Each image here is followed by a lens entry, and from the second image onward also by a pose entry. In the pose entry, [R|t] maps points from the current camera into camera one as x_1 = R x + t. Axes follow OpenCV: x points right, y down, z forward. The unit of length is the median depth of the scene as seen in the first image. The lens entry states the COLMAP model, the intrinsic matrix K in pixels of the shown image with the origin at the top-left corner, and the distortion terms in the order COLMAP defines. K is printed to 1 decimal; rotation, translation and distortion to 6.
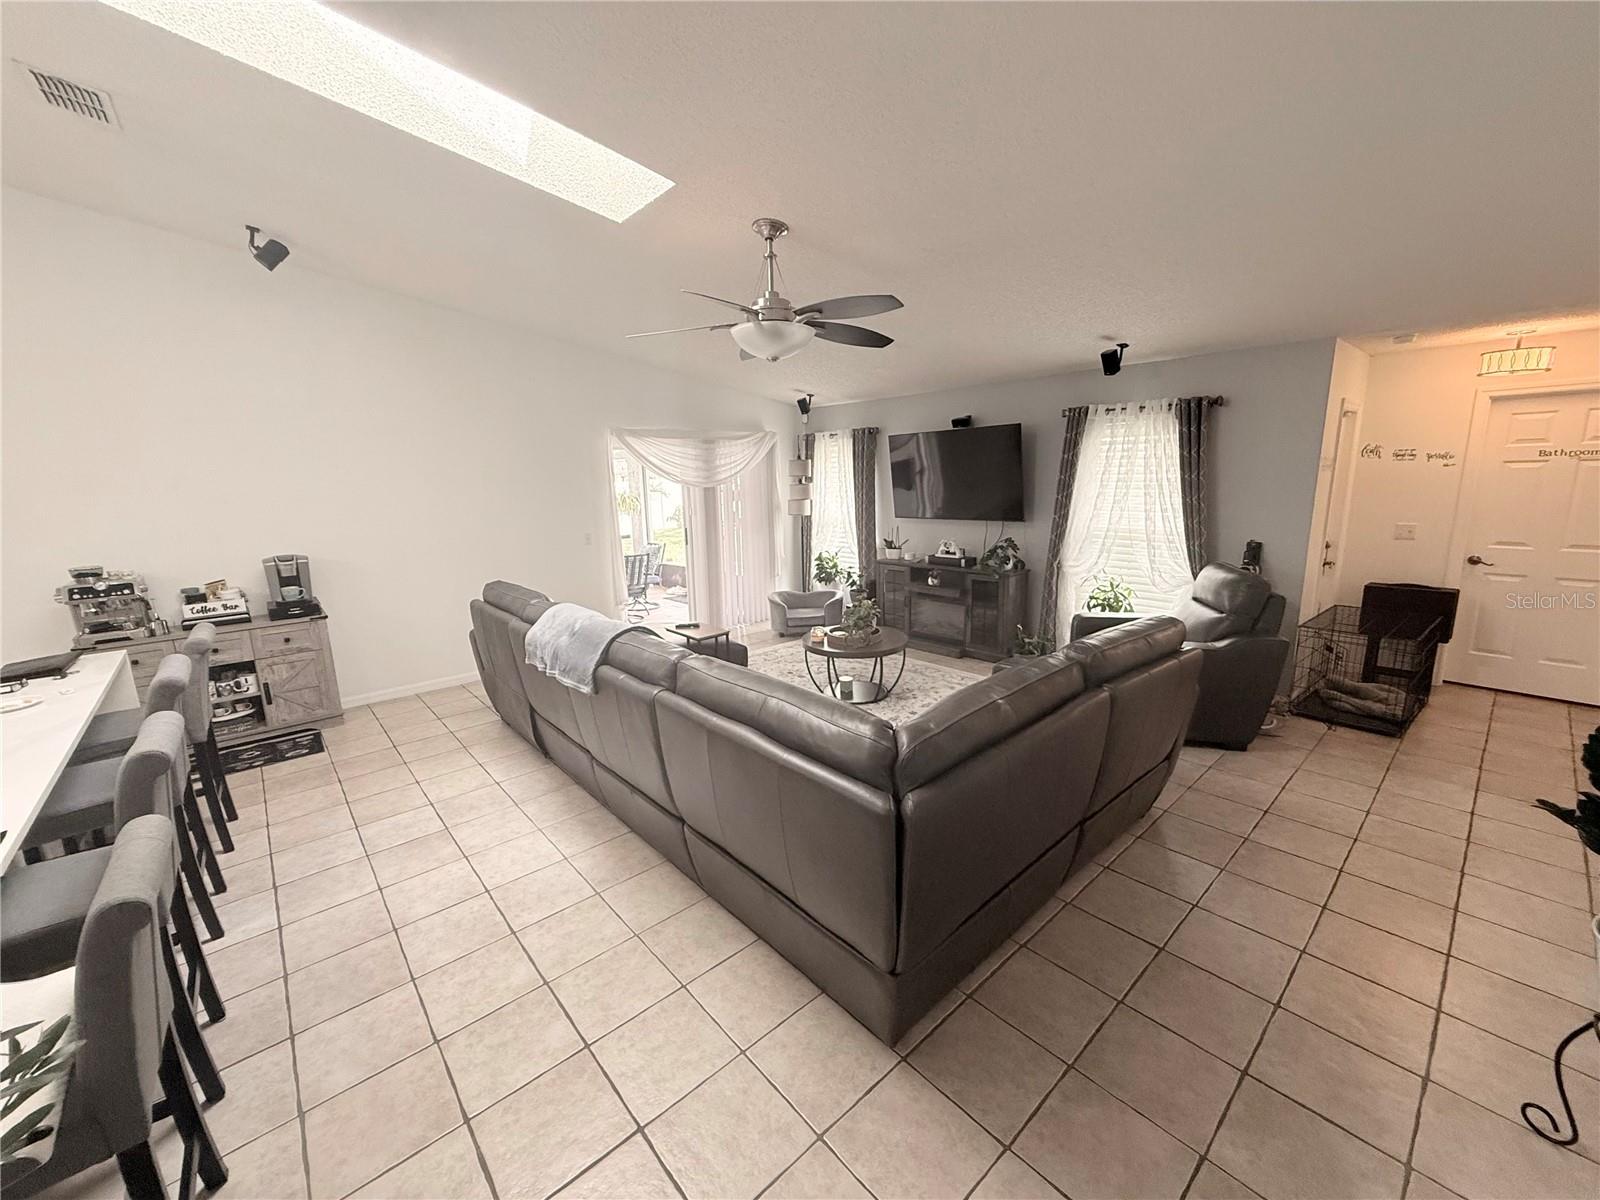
lens RADIAL K [[637.4, 0, 799.7], [0, 637.4, 598.3], [0, 0, 1]] dist [0.000897, 0.000094]
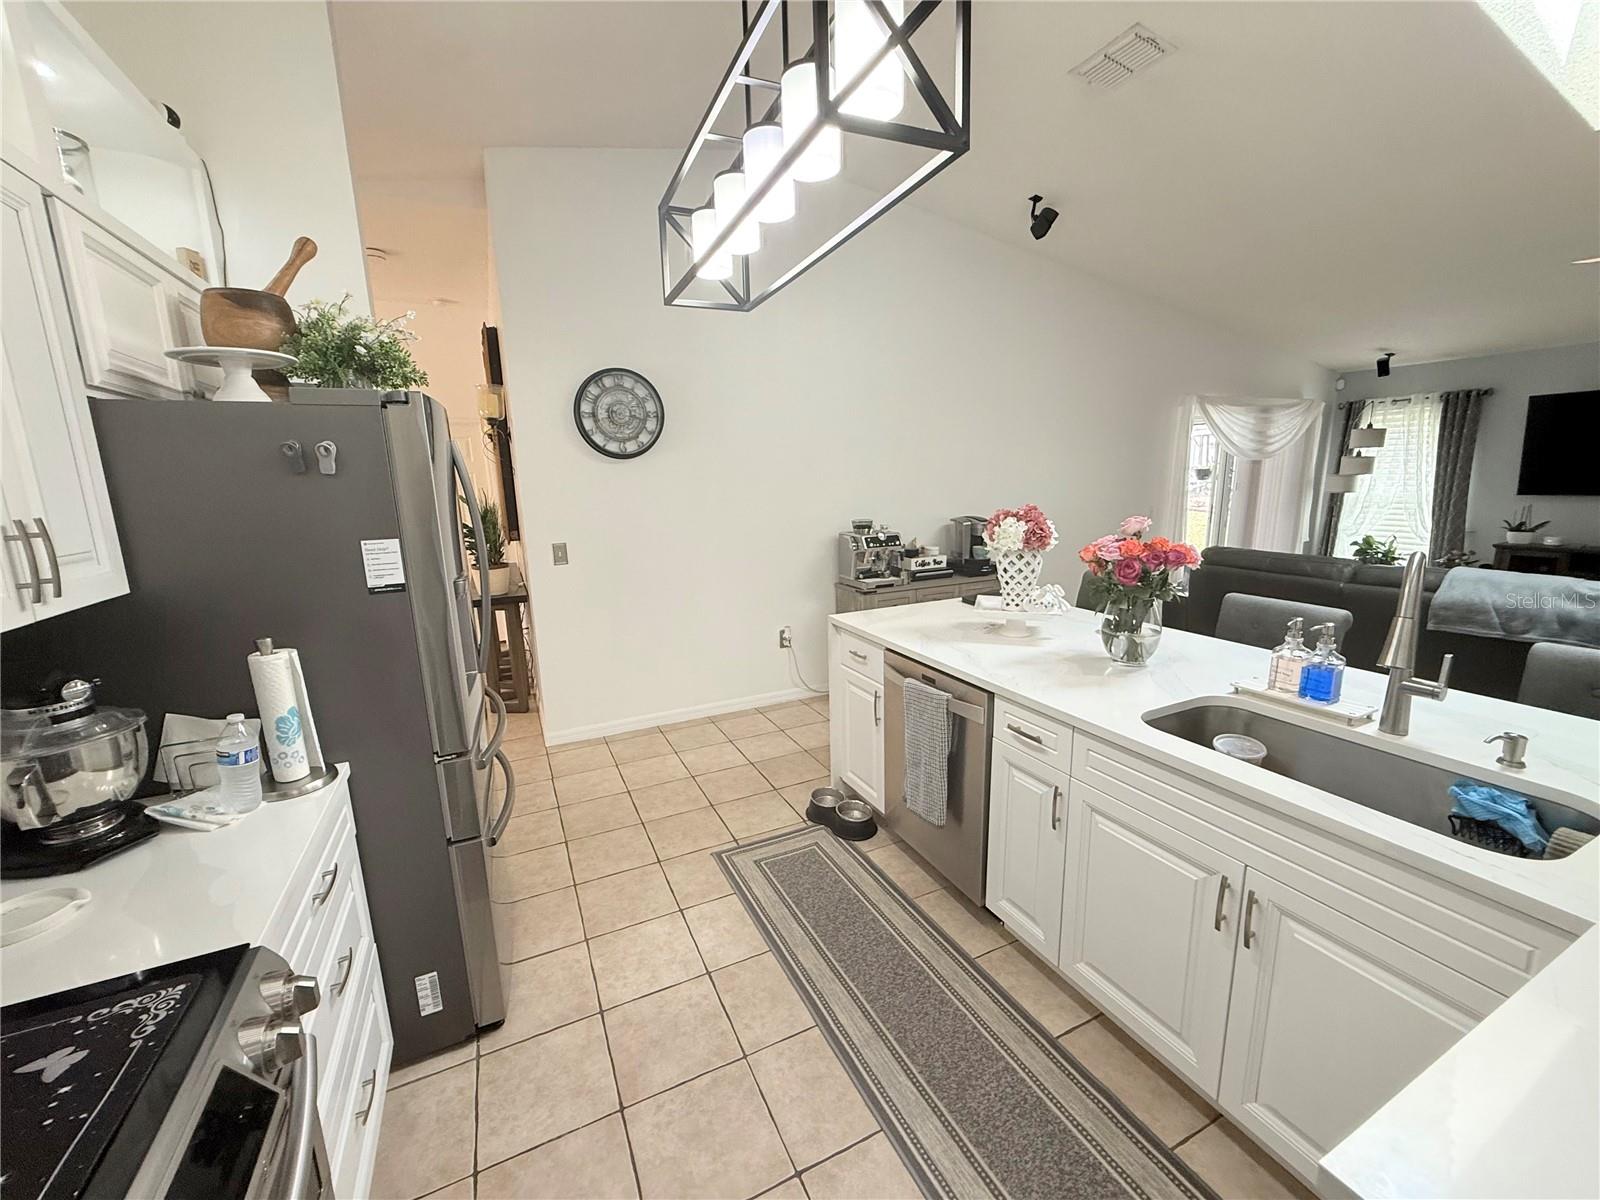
lens RADIAL K [[637.4, 0, 792.2], [0, 637.4, 598.6], [0, 0, 1]] dist [0.000897, 0.000094]
pose [[0.960228, 0.051119, -0.274497, -0.694916], [-0.050013, 0.998688, 0.011032, 0.063030], [0.274700, 0.003136, 0.961525, -0.084592]]
